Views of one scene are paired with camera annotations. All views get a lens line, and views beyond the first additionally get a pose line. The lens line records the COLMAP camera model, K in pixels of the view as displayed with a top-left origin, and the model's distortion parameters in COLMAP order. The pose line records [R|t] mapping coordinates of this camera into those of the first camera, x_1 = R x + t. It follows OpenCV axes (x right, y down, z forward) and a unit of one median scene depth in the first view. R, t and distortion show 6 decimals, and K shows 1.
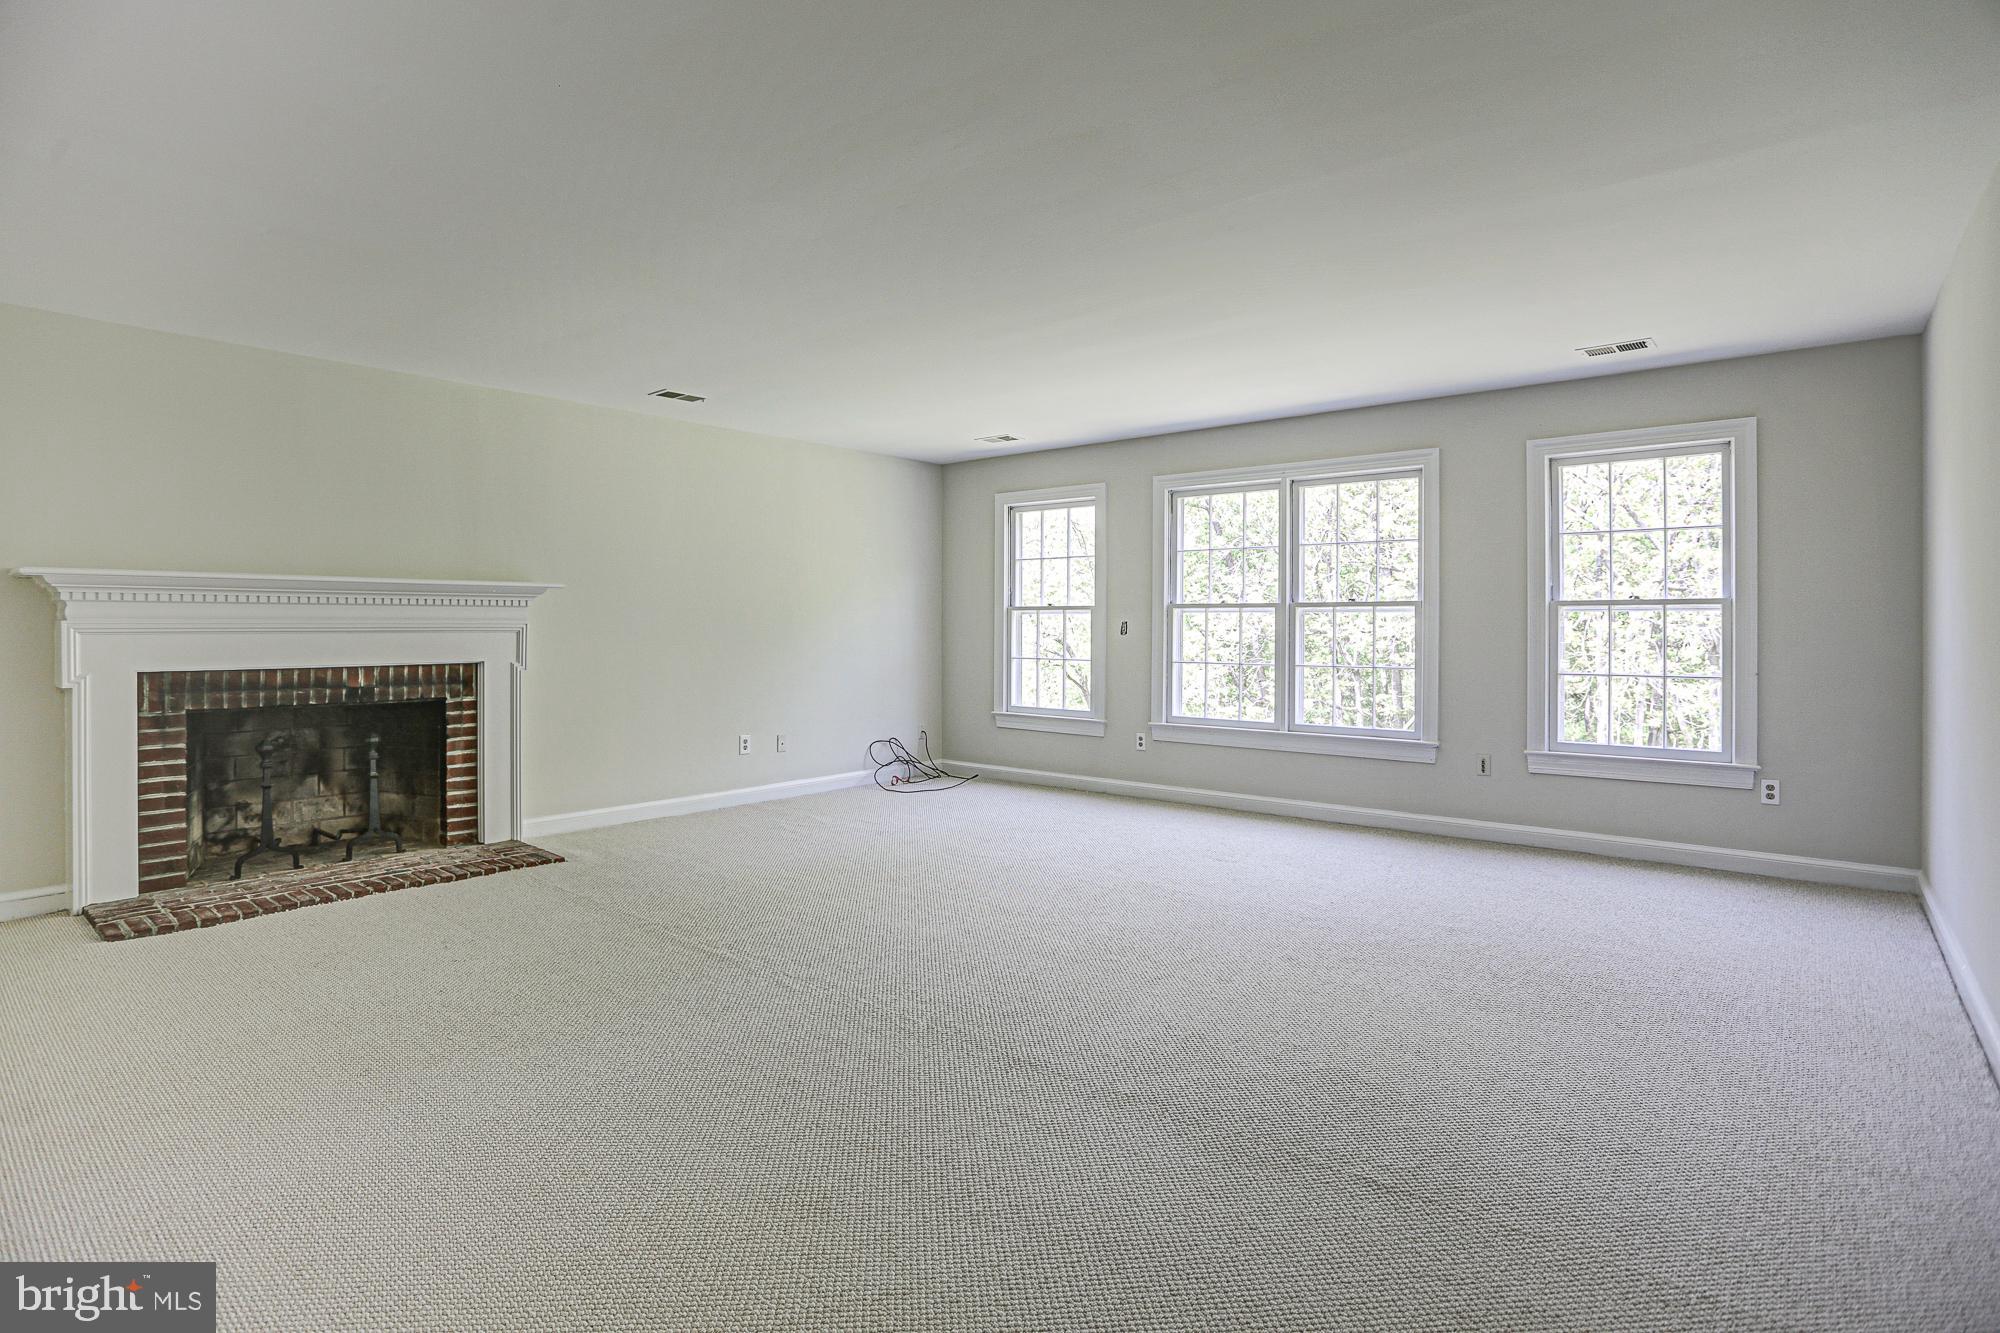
lens RADIAL K [[976.2, 0, 996.1], [0, 976.2, 653.2], [0, 0, 1]] dist [-0.068908, 0.031856]
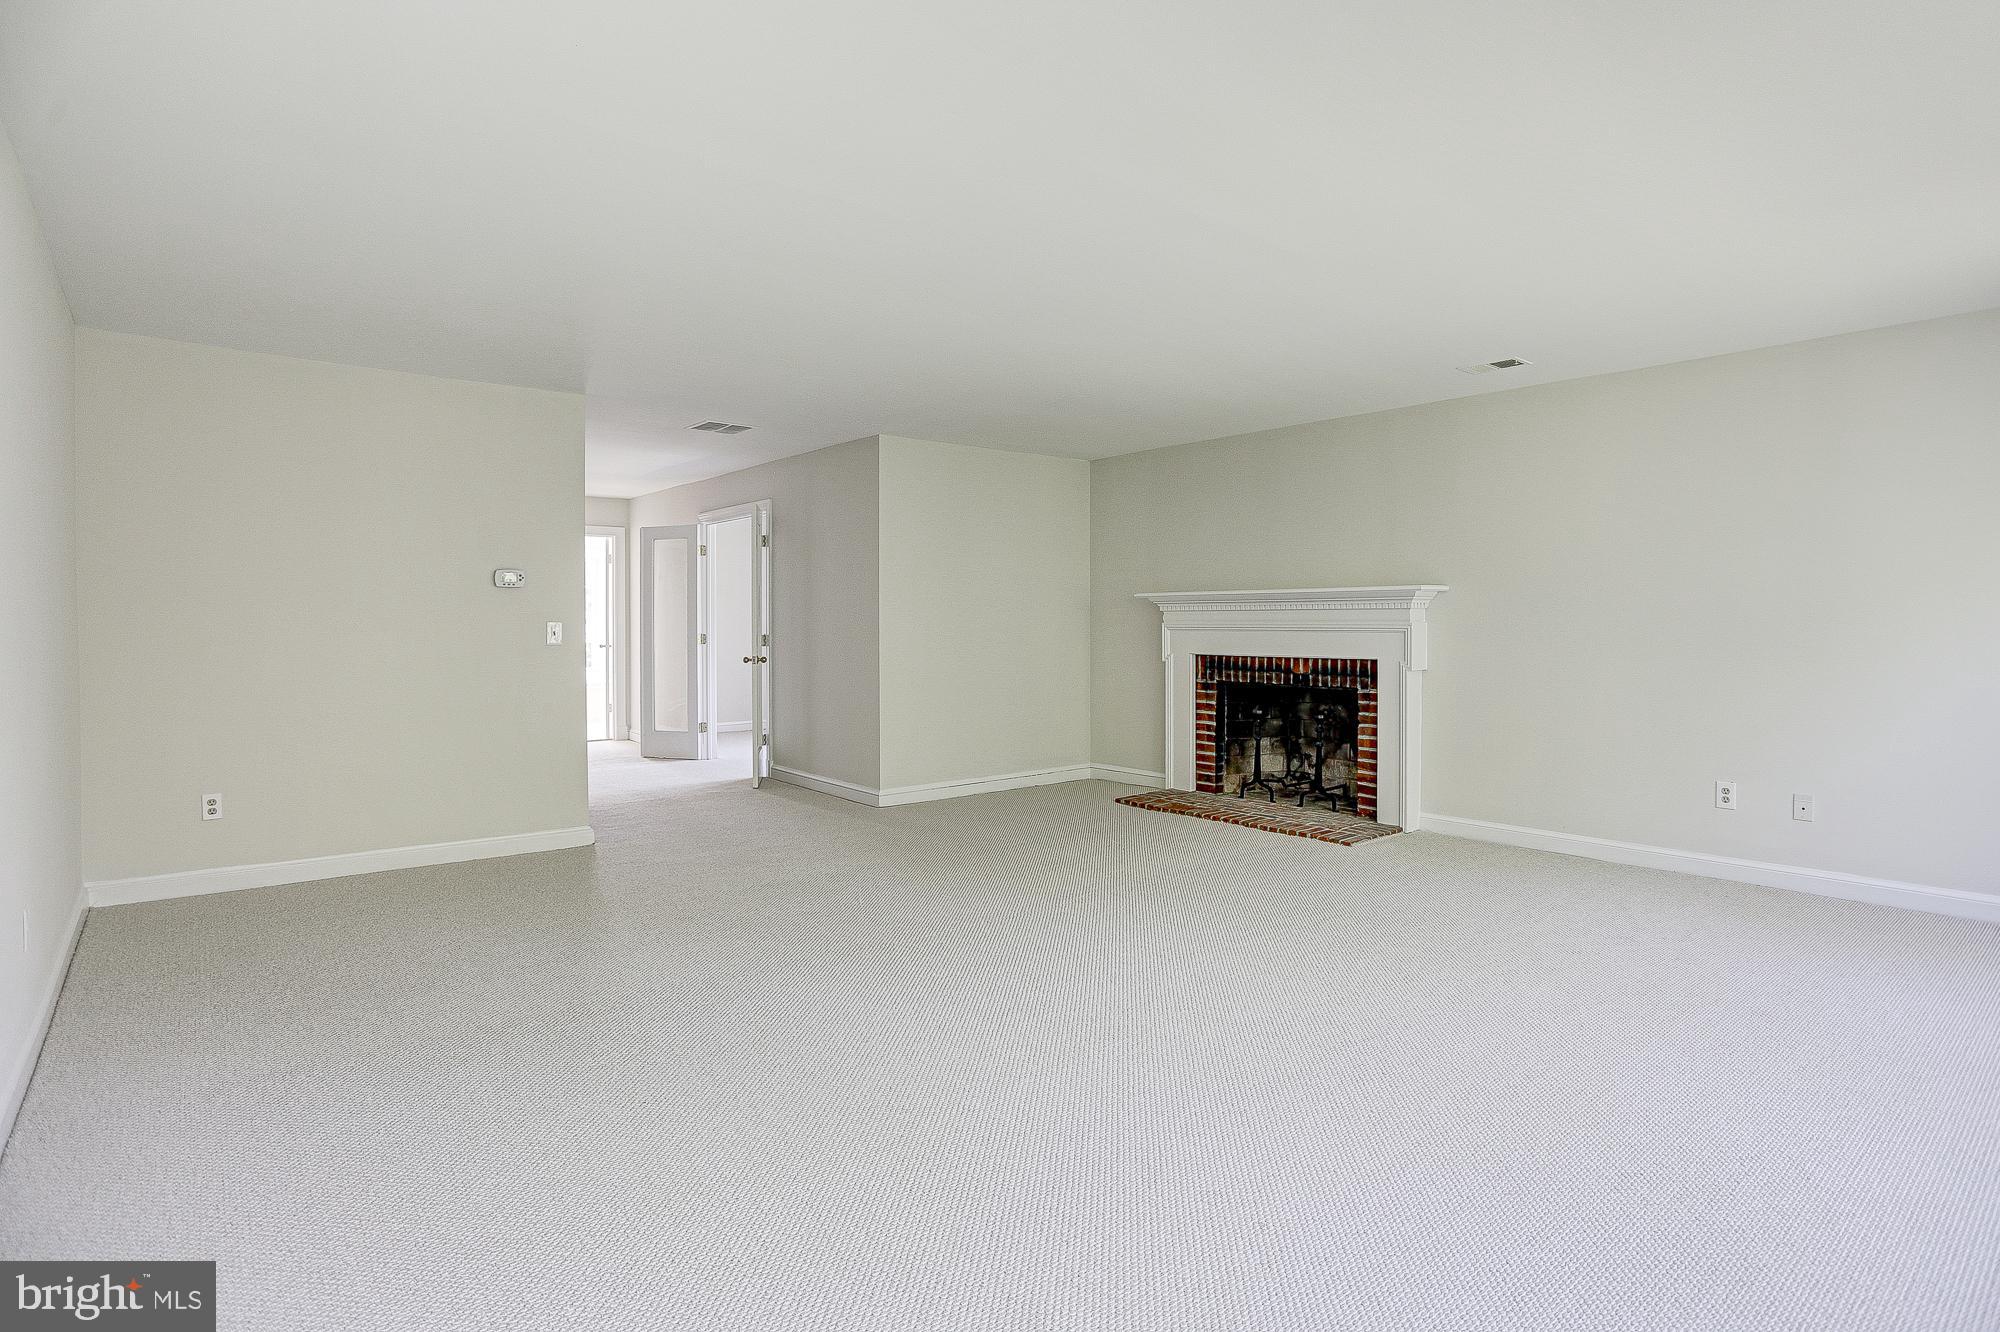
lens RADIAL K [[976.2, 0, 996.1], [0, 976.2, 652.7], [0, 0, 1]] dist [-0.068908, 0.031856]
pose [[-0.154950, 0.030123, -0.987463, 0.678432], [-0.027438, 0.999018, 0.034781, -0.026822], [0.987541, 0.032483, -0.153972, 0.775813]]
